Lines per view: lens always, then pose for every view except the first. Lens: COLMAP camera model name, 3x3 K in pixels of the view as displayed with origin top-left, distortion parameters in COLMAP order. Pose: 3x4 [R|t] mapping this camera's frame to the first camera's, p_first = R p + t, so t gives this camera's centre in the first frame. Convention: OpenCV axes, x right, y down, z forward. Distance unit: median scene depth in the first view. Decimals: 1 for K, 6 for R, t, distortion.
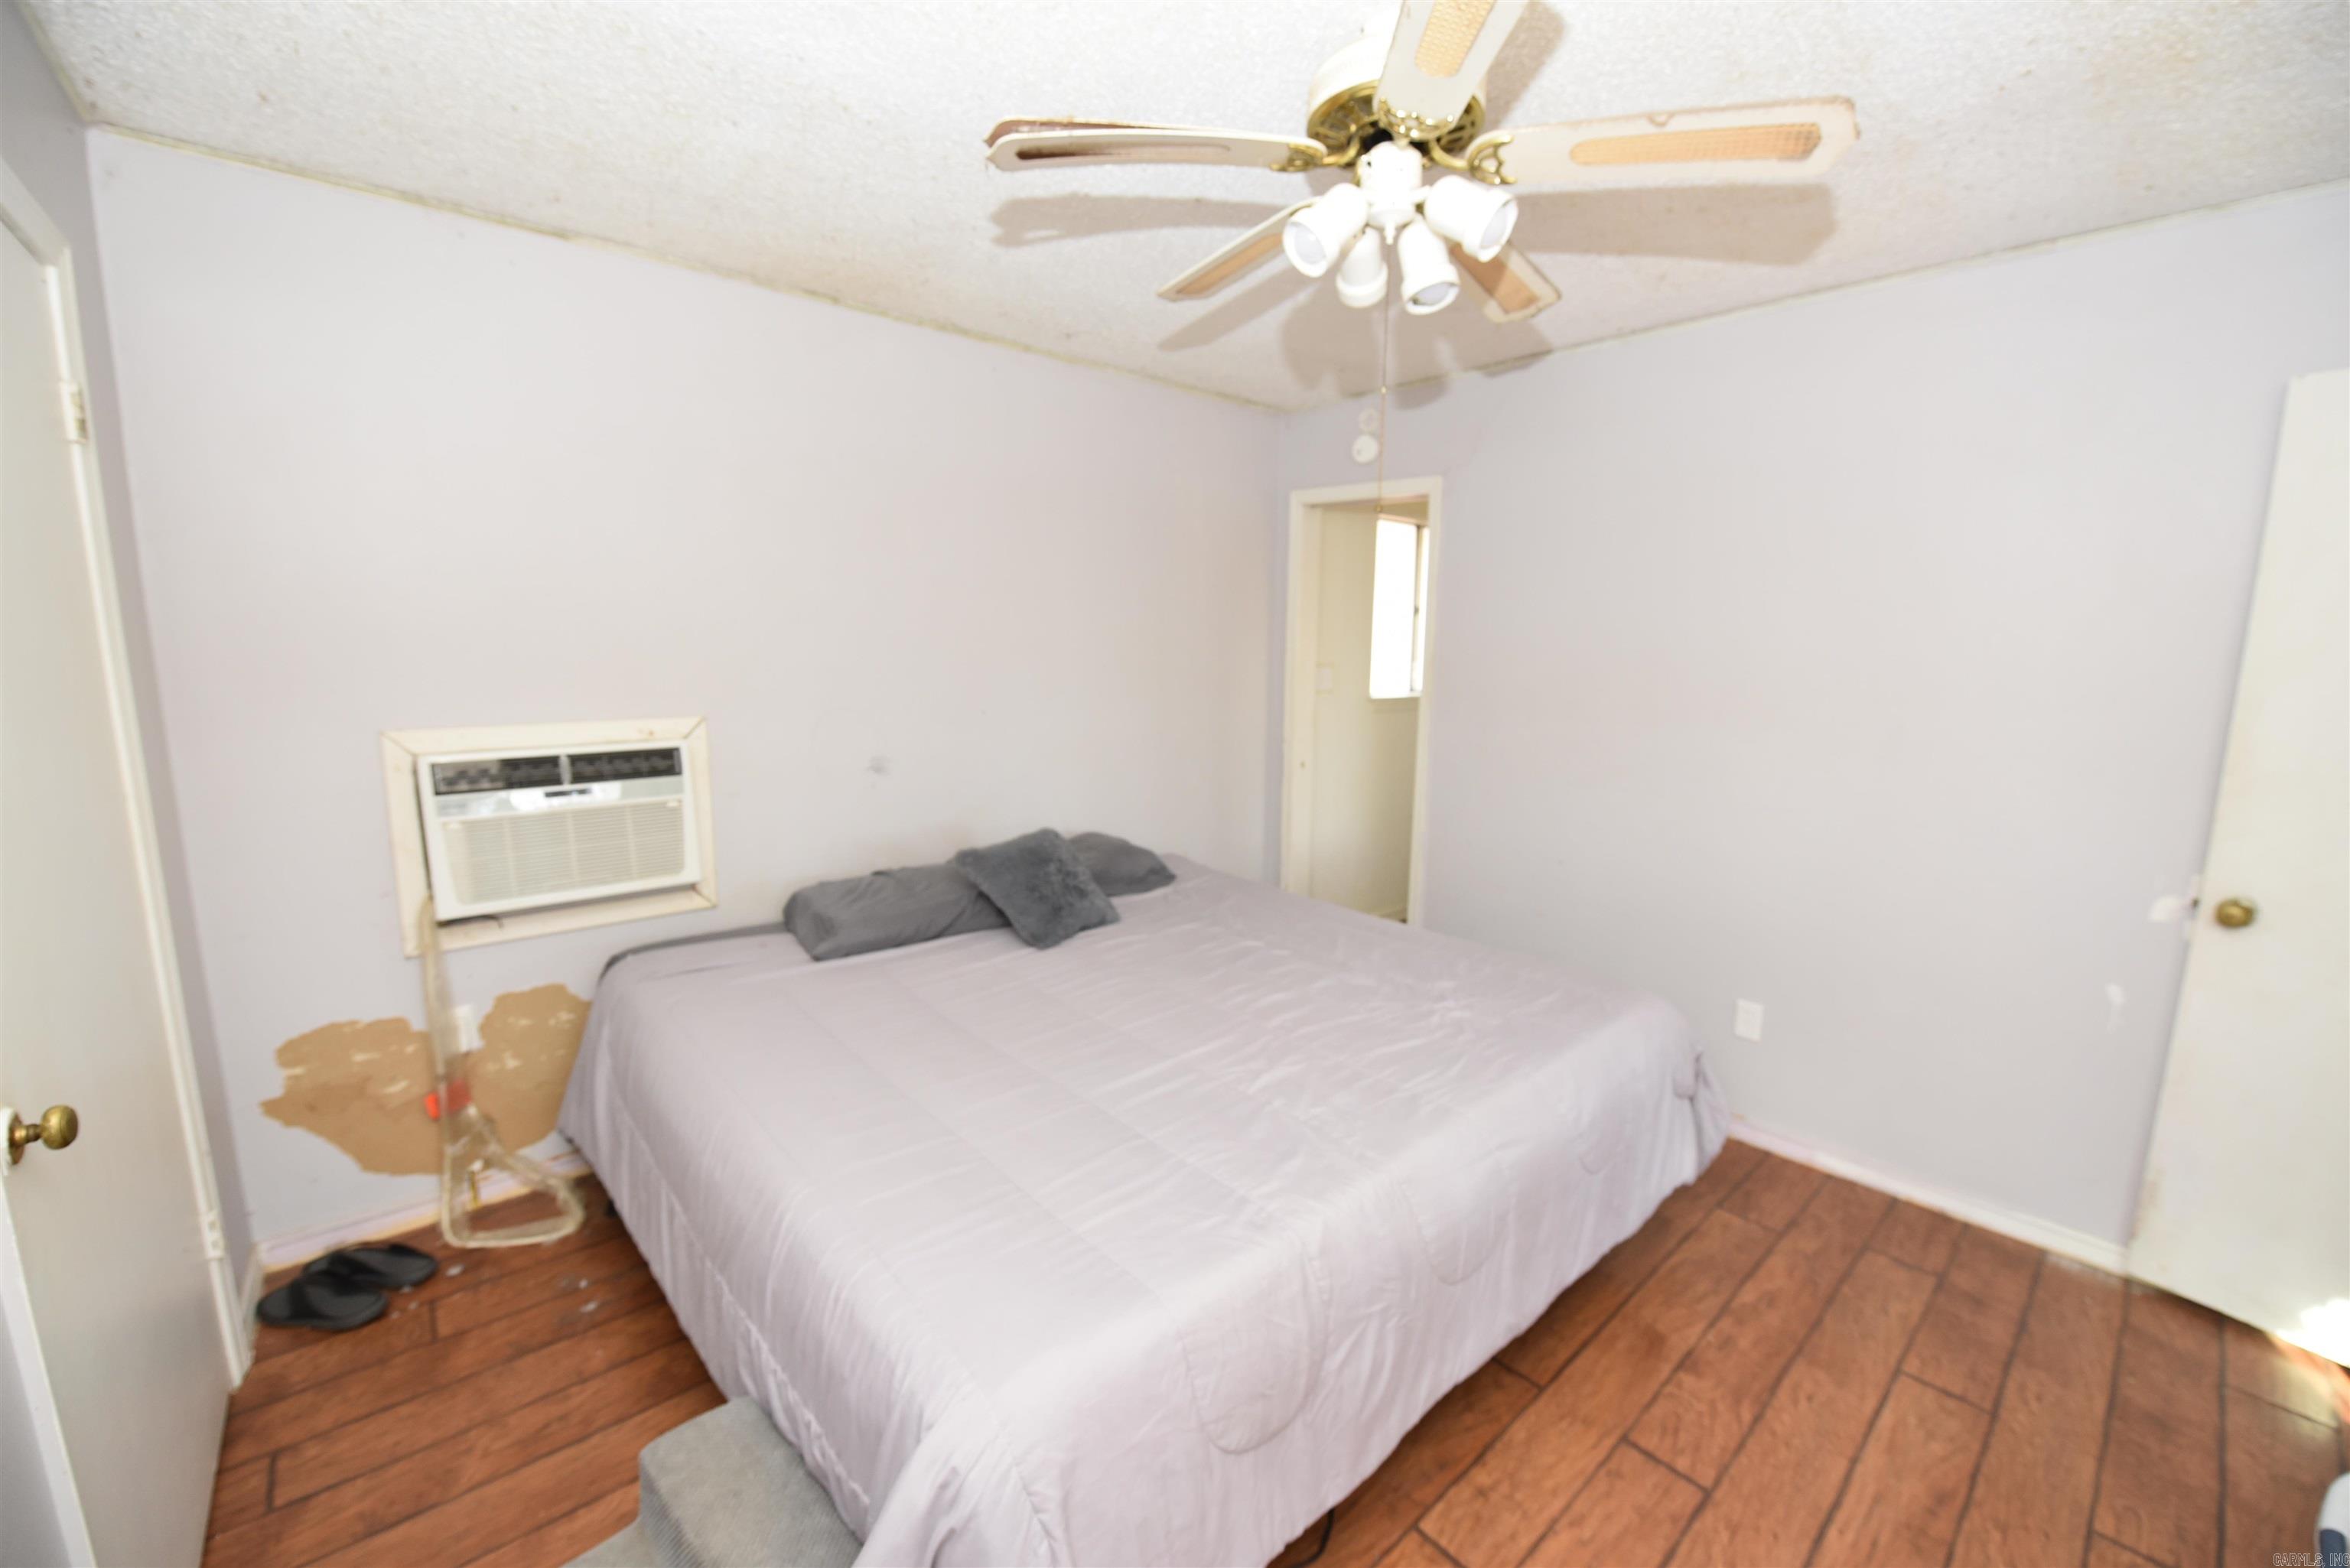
lens RADIAL K [[936.0, 0, 1173.7], [0, 936.0, 794.5], [0, 0, 1]] dist [-0.014864, -0.002084]
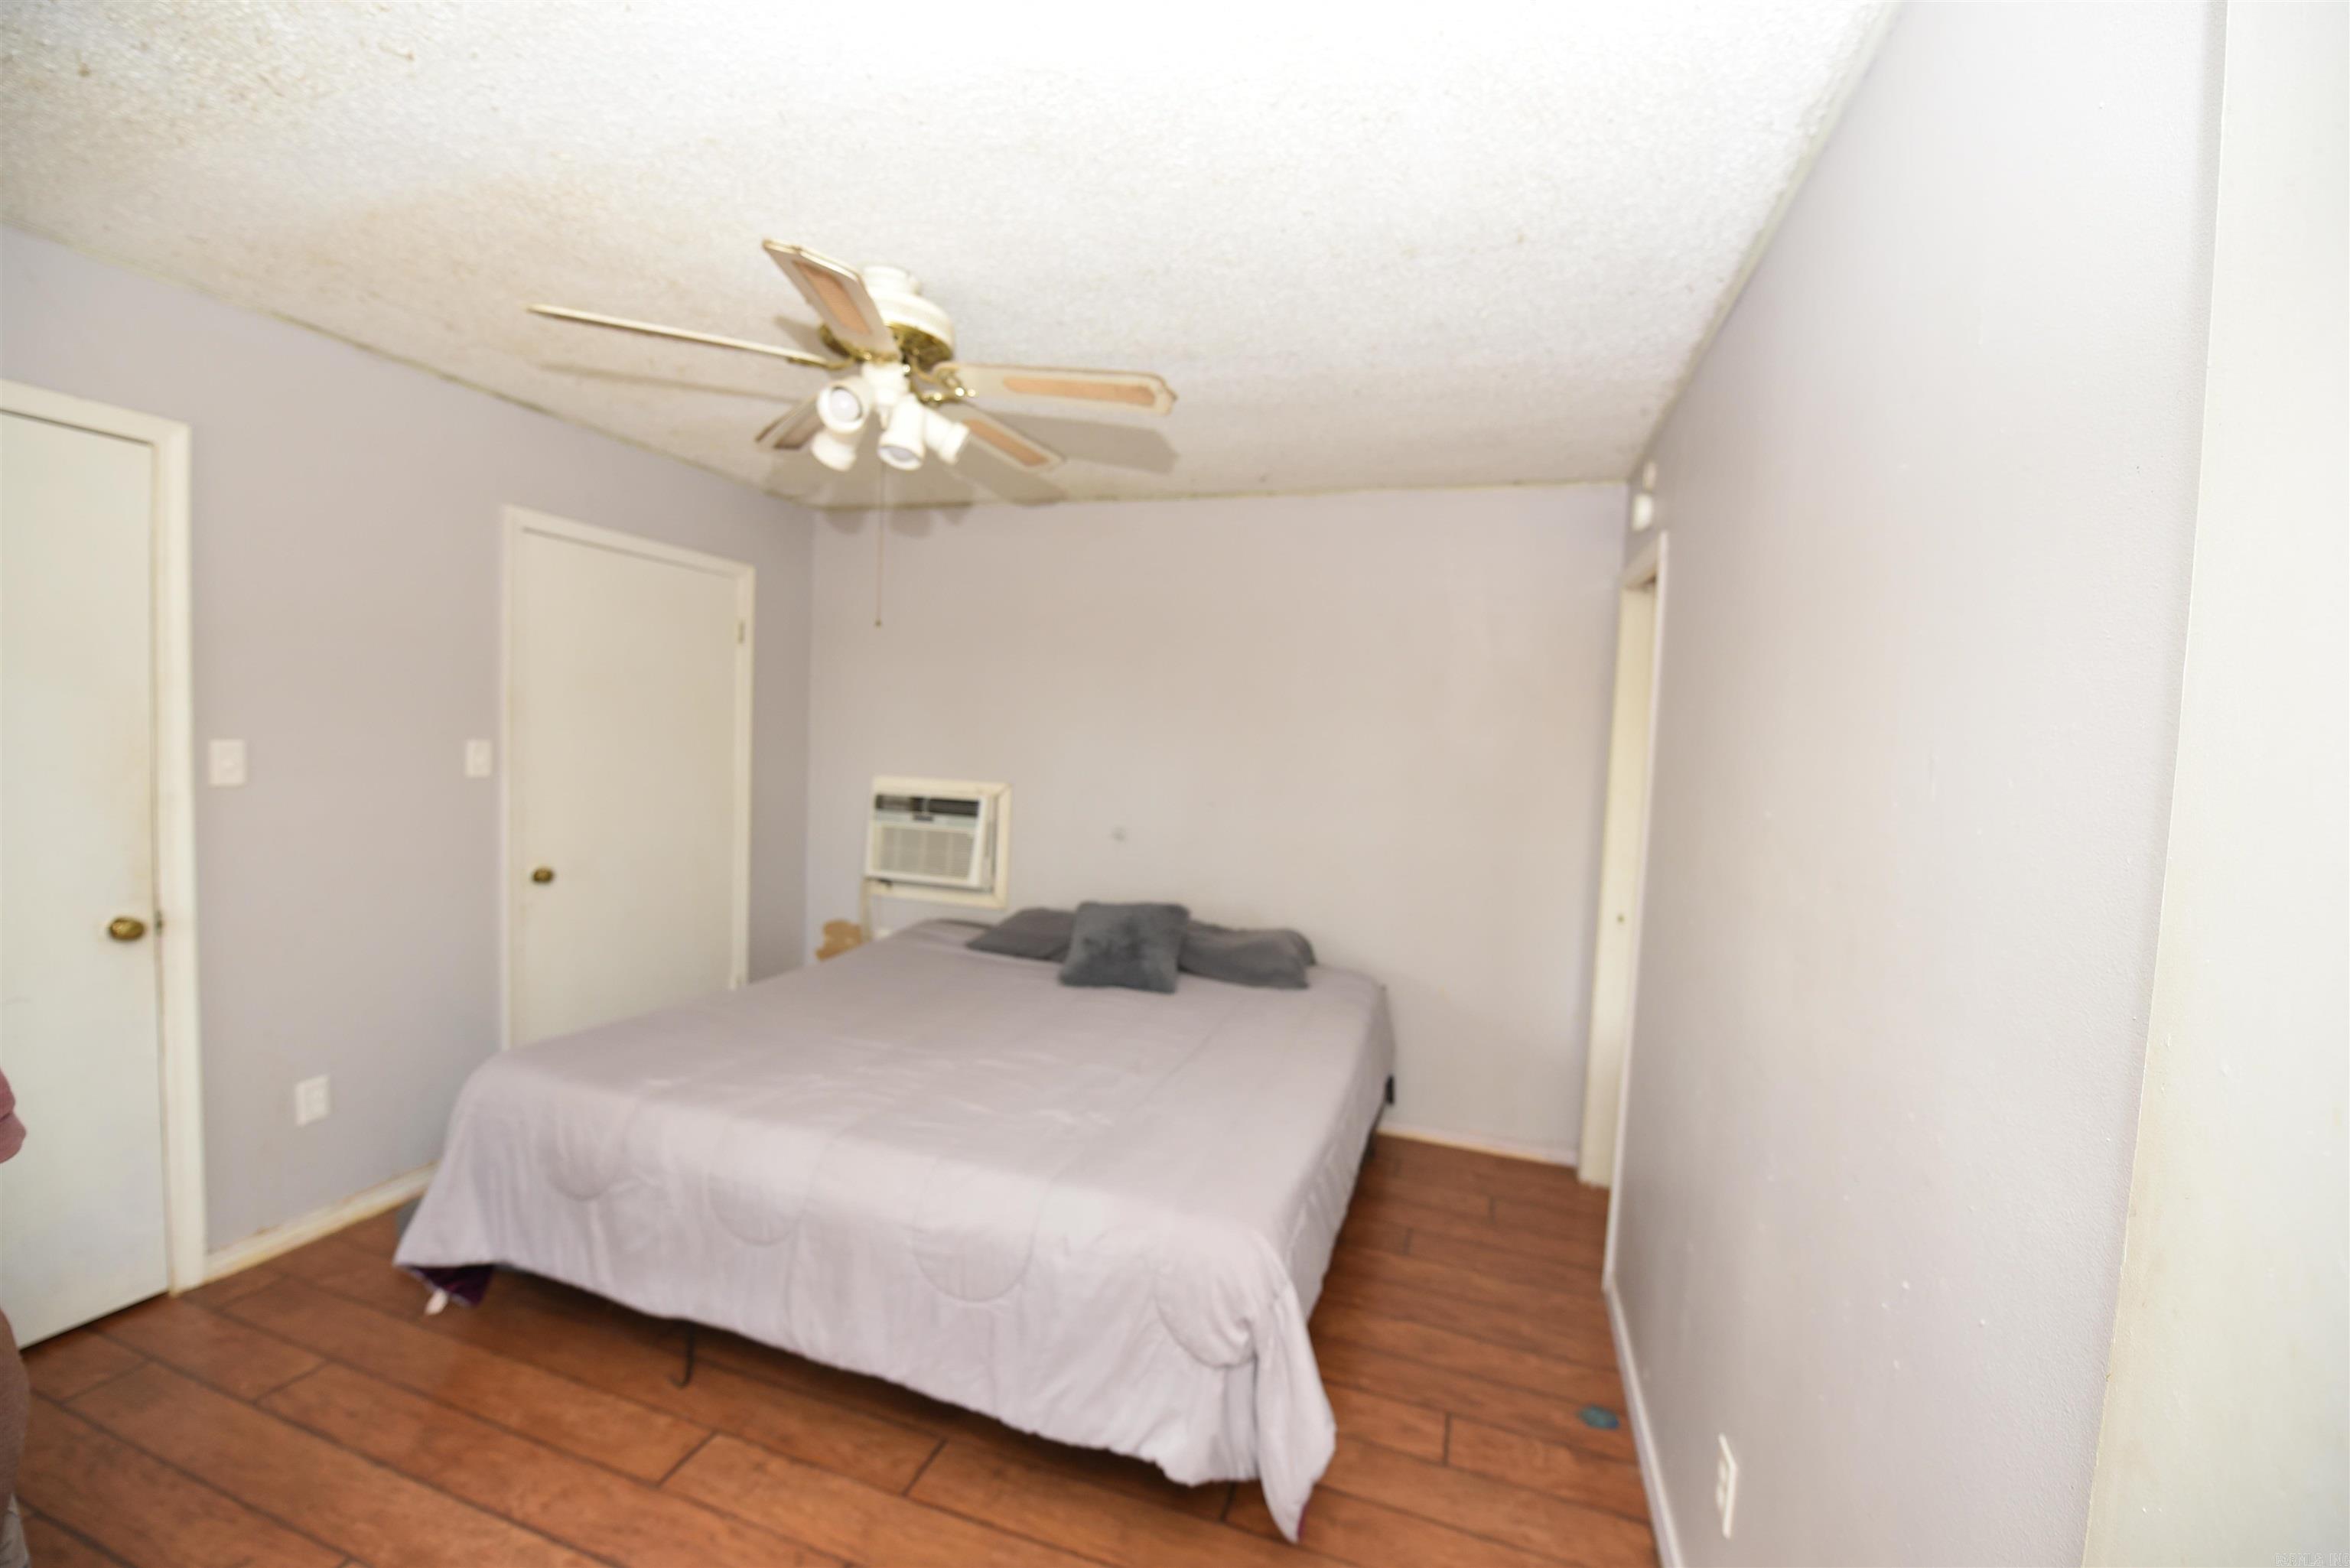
lens RADIAL K [[936.0, 0, 1178.8], [0, 936.0, 781.0], [0, 0, 1]] dist [-0.014864, -0.002084]
pose [[0.503172, 0.050608, -0.862703, 1.127513], [-0.178799, 0.982780, -0.046633, -0.077907], [0.845487, 0.177715, 0.503556, 0.532984]]
